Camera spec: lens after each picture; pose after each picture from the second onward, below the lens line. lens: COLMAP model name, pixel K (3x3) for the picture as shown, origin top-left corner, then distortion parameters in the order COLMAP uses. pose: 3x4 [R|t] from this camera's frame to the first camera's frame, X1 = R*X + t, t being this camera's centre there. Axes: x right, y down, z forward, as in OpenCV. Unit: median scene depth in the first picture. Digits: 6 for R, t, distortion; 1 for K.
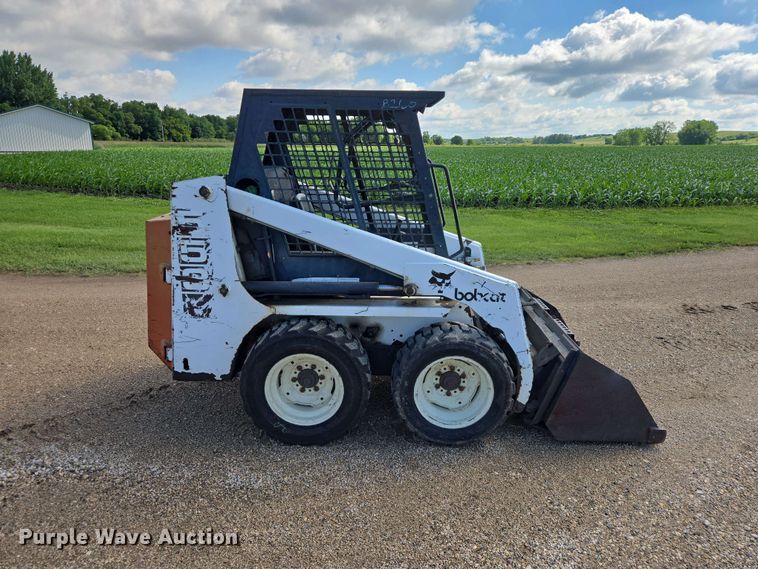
lens RADIAL K [[505.8, 0, 375.0], [0, 505.8, 283.8], [0, 0, 1]] dist [0.079840, -0.070220]
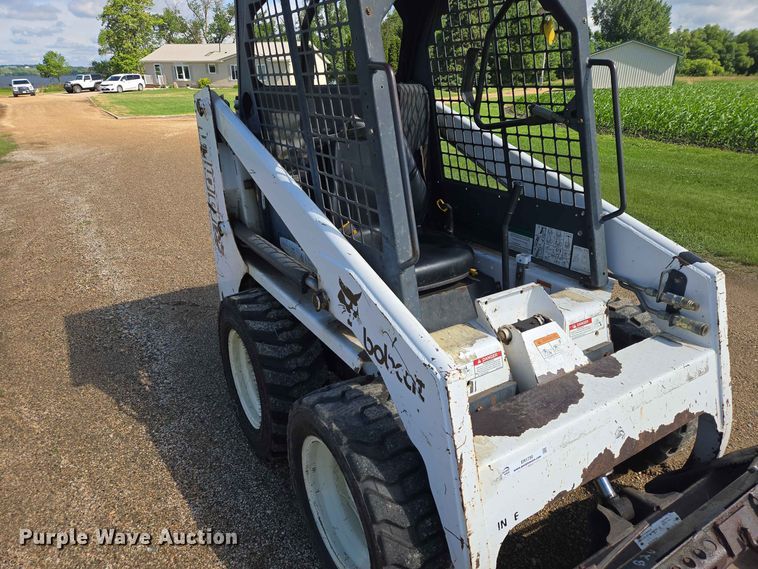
lens RADIAL K [[505.8, 0, 375.0], [0, 505.8, 283.8], [0, 0, 1]] dist [0.079840, -0.070220]
pose [[0.532467, 0.301226, -0.791038, 0.538806], [-0.213373, 0.952122, 0.218941, -0.140710], [0.819116, 0.052207, 0.571248, 0.725168]]
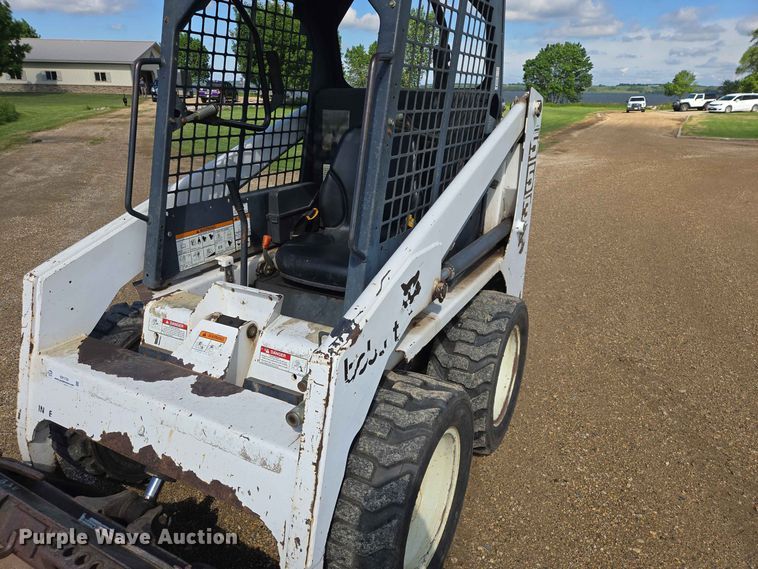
lens RADIAL K [[505.8, 0, 375.0], [0, 505.8, 283.8], [0, 0, 1]] dist [0.079840, -0.070220]
pose [[-0.462059, 0.290632, -0.837875, 0.579623], [-0.263660, 0.857041, 0.442679, -0.341545], [0.846750, 0.425457, -0.319375, 1.508952]]
